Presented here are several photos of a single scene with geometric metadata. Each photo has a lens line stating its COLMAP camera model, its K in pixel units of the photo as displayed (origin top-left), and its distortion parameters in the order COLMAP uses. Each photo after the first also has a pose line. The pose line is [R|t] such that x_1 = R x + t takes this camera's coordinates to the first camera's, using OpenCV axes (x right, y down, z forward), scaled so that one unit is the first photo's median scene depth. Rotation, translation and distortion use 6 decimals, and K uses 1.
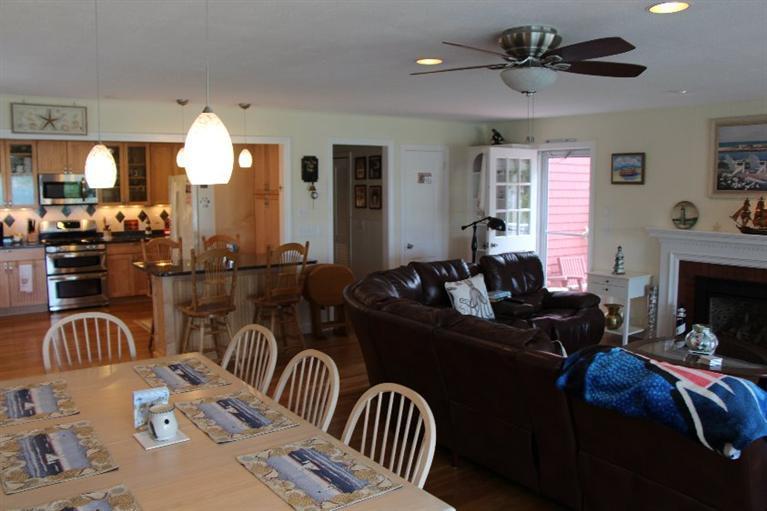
lens RADIAL K [[630.1, 0, 383.5], [0, 630.1, 255.5], [0, 0, 1]] dist [-0.001502, -0.001693]
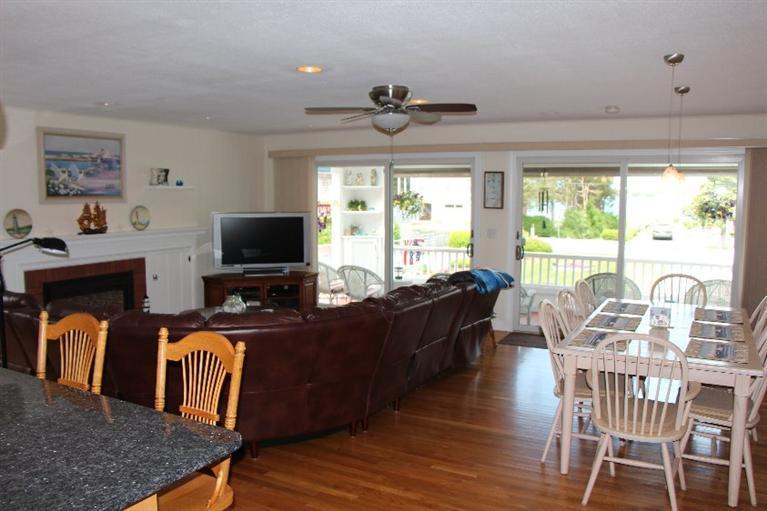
lens RADIAL K [[630.1, 0, 383.5], [0, 630.1, 255.5], [0, 0, 1]] dist [-0.001502, -0.001693]
pose [[-0.432156, -0.089506, 0.897346, -0.649820], [0.113931, 0.981670, 0.152785, -0.105865], [-0.894573, 0.168263, -0.414037, 0.969649]]
